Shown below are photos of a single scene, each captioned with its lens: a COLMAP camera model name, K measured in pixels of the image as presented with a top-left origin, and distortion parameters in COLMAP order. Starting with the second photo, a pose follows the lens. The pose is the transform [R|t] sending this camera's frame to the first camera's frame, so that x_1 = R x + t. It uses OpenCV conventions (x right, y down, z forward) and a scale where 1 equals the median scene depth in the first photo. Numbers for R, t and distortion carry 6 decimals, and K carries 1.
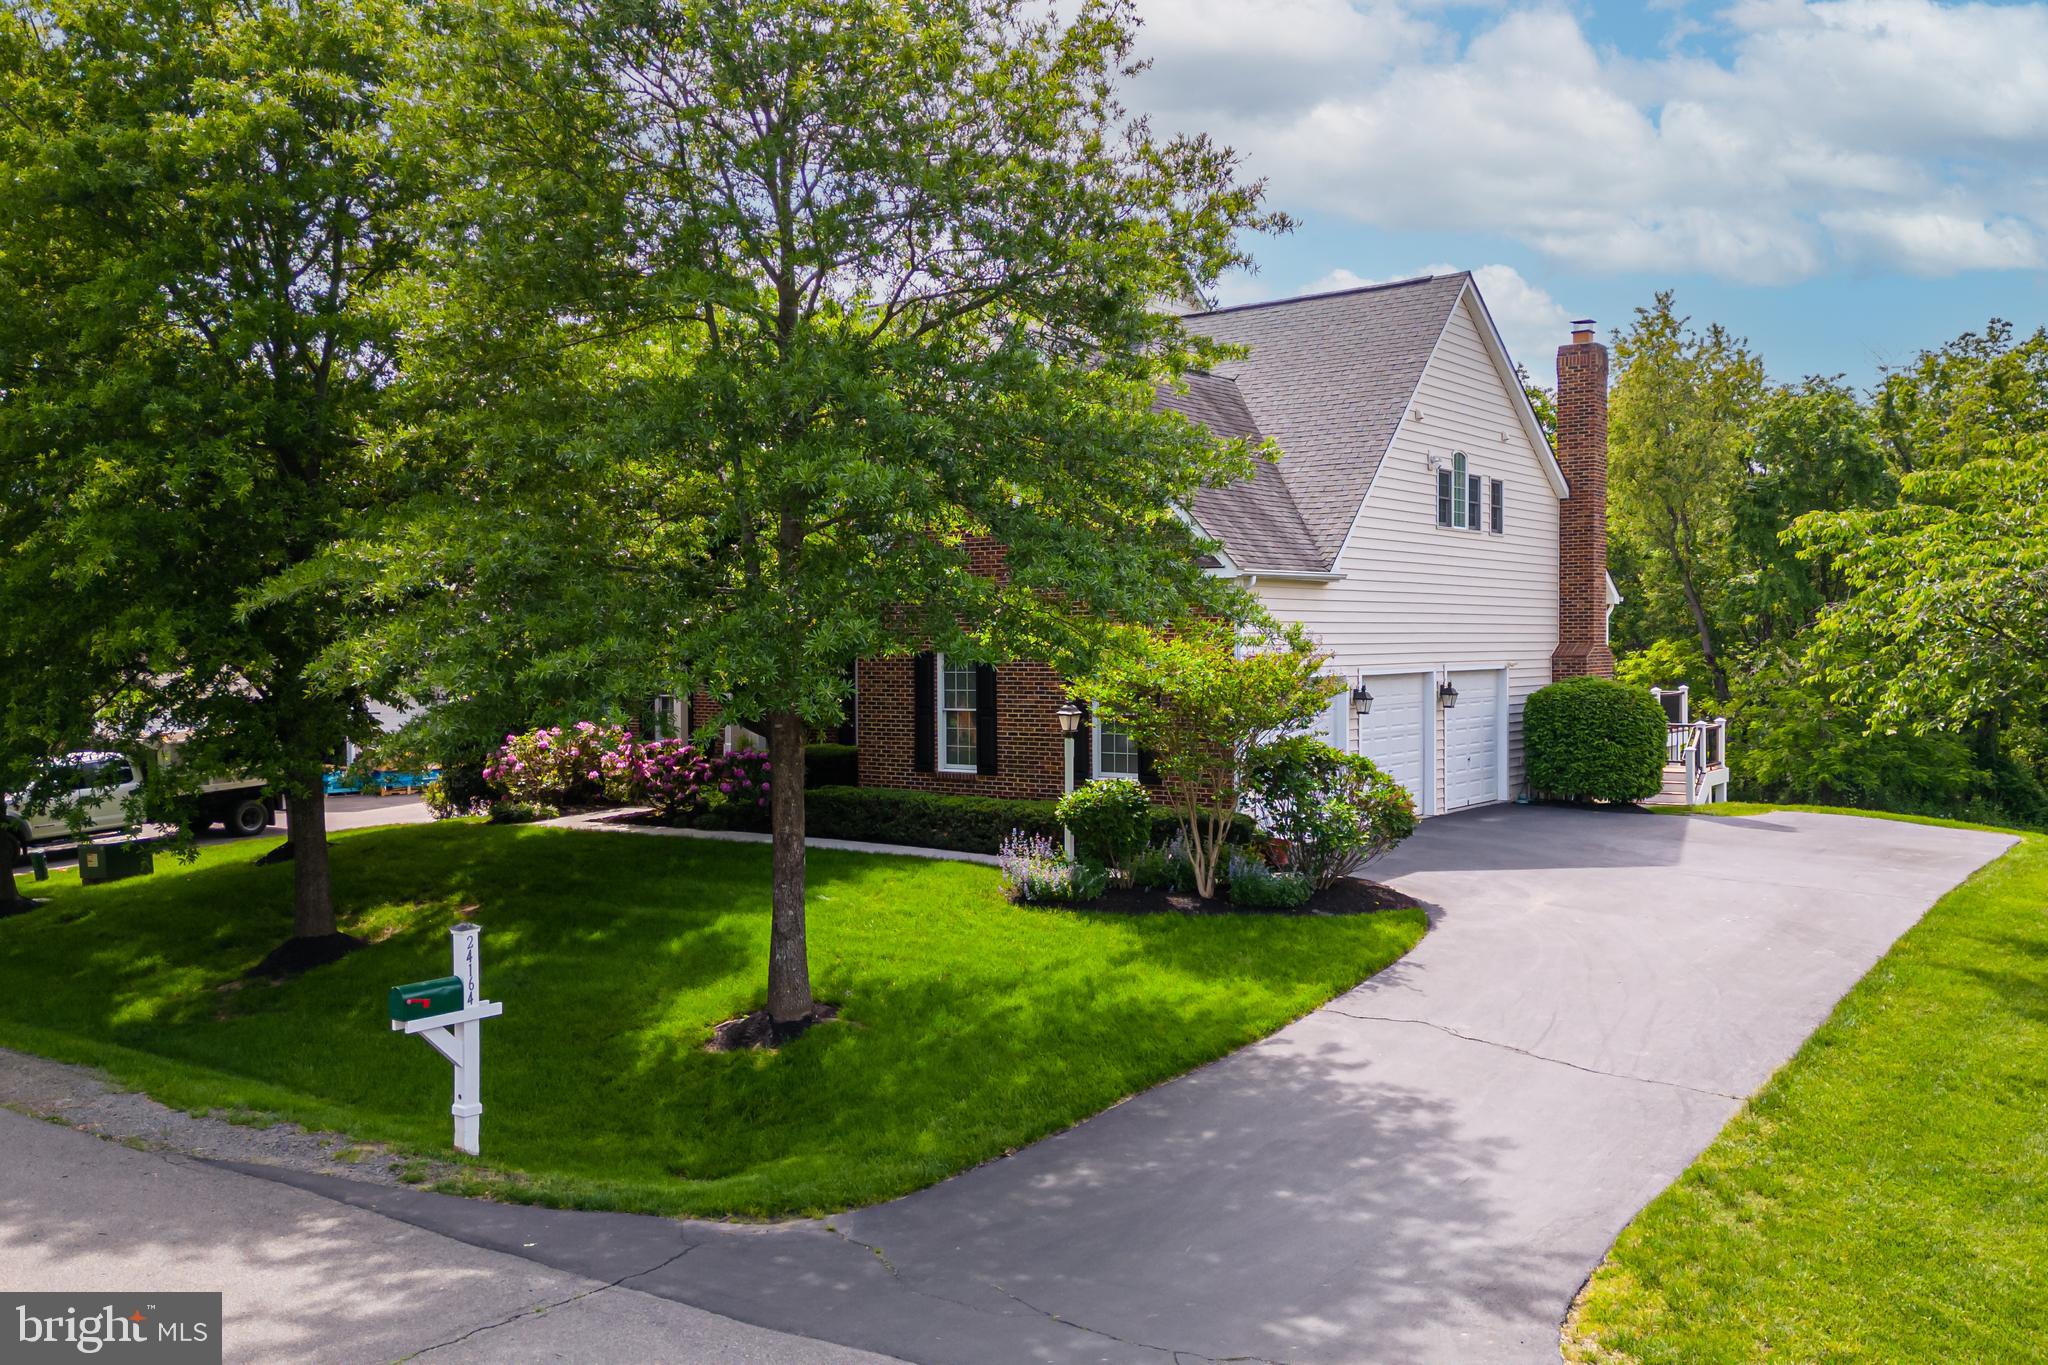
lens RADIAL K [[1718.1, 0, 1029.7], [0, 1718.1, 677.2], [0, 0, 1]] dist [0.082813, -0.096143]
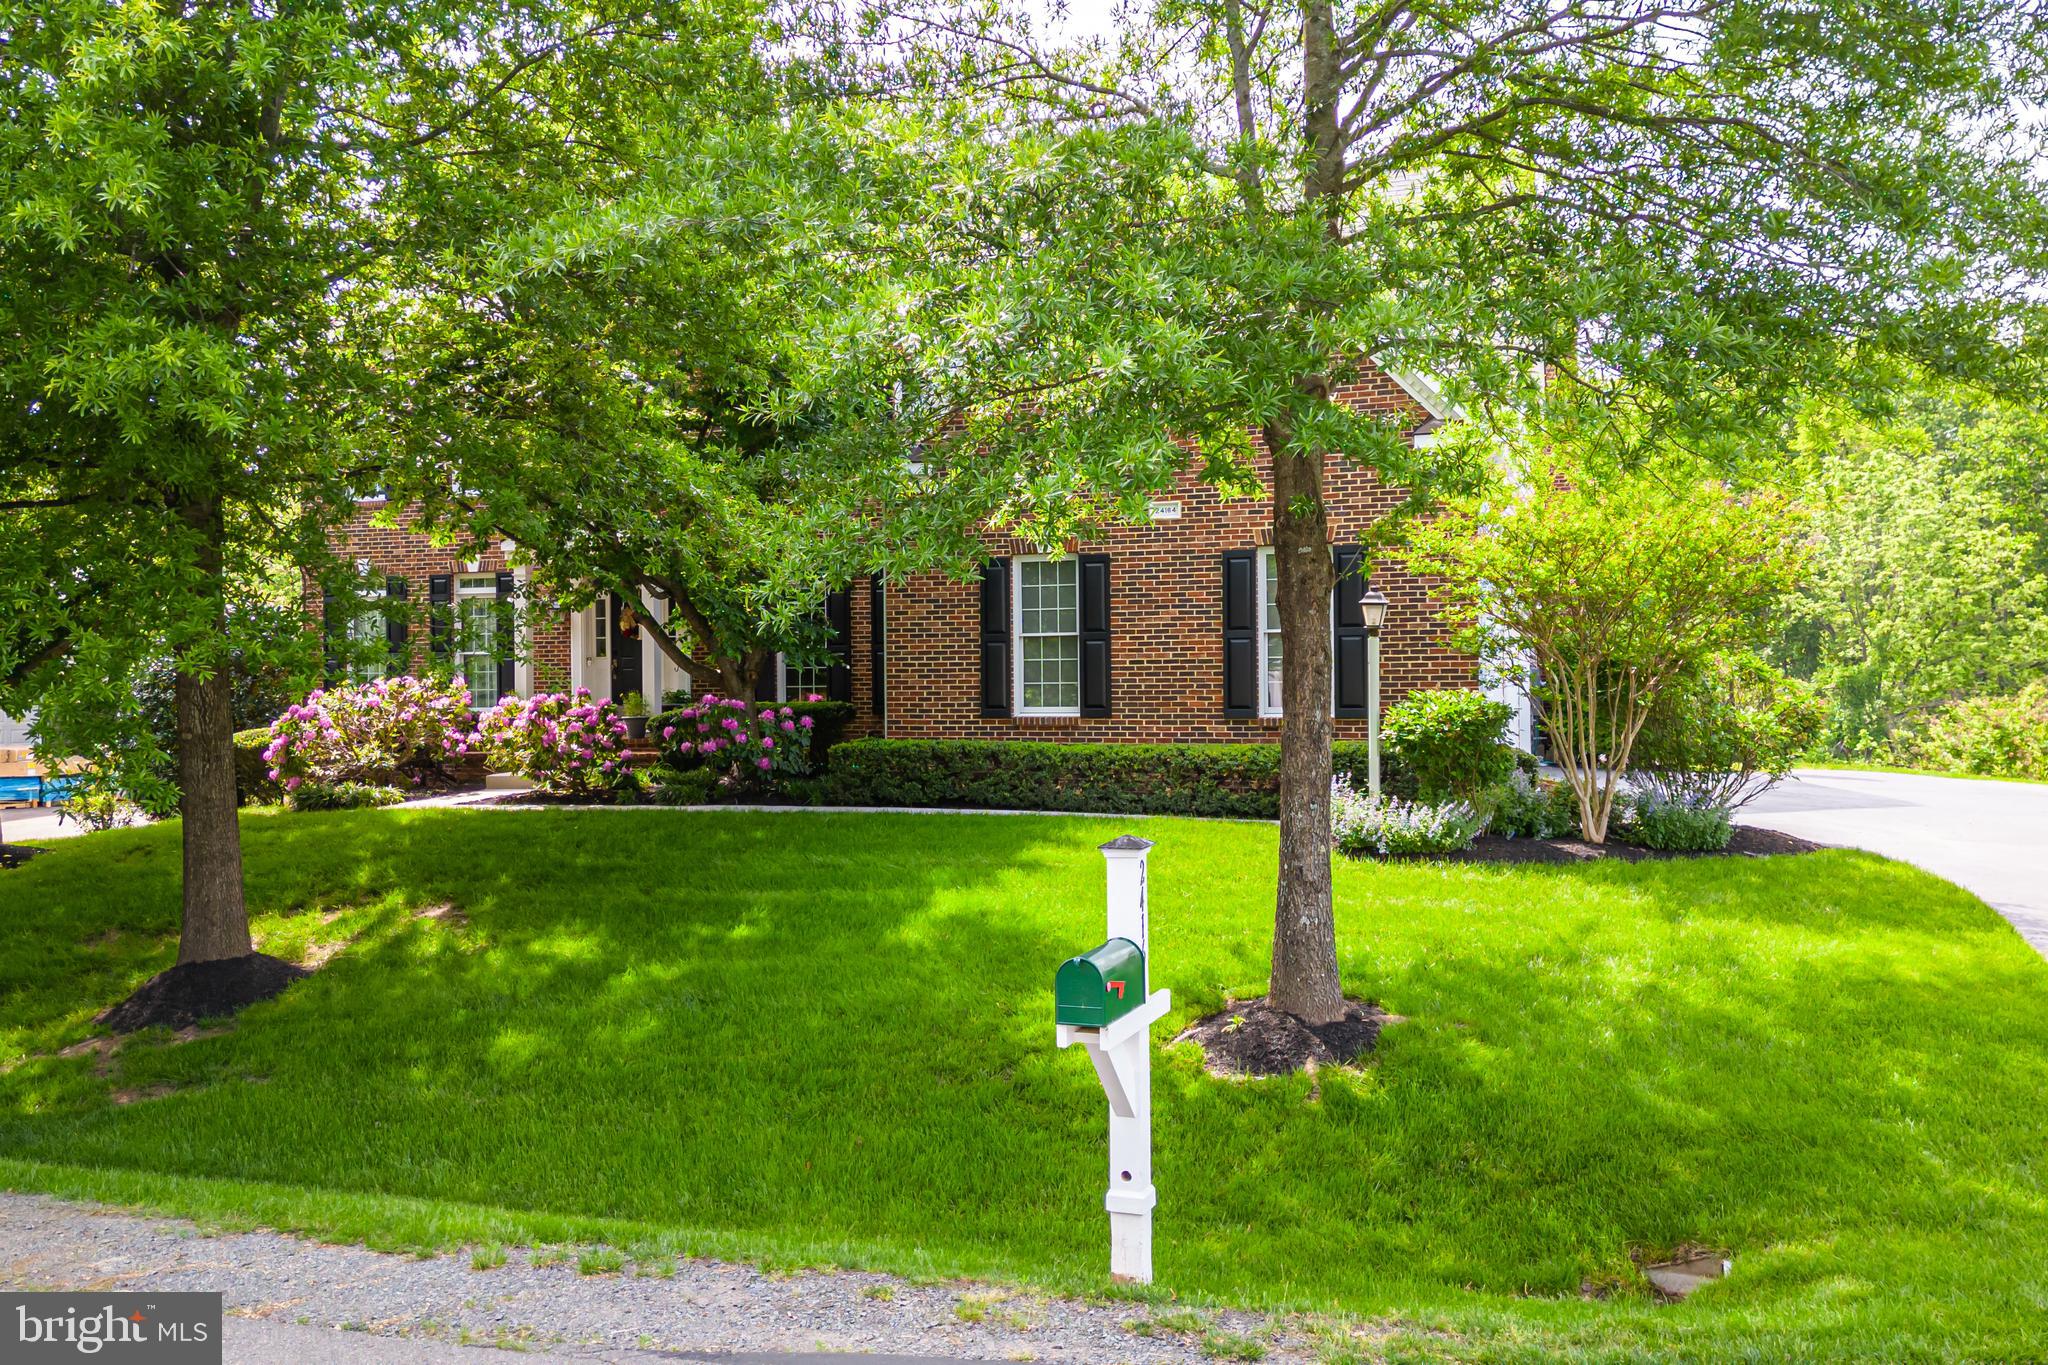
lens RADIAL K [[1718.1, 0, 1017.2], [0, 1718.1, 684.3], [0, 0, 1]] dist [0.082813, -0.096143]
pose [[0.957244, -0.001107, 0.289281, -0.278146], [0.007551, 0.999748, -0.021159, 0.057866], [-0.289184, 0.022439, 0.957010, 0.280996]]
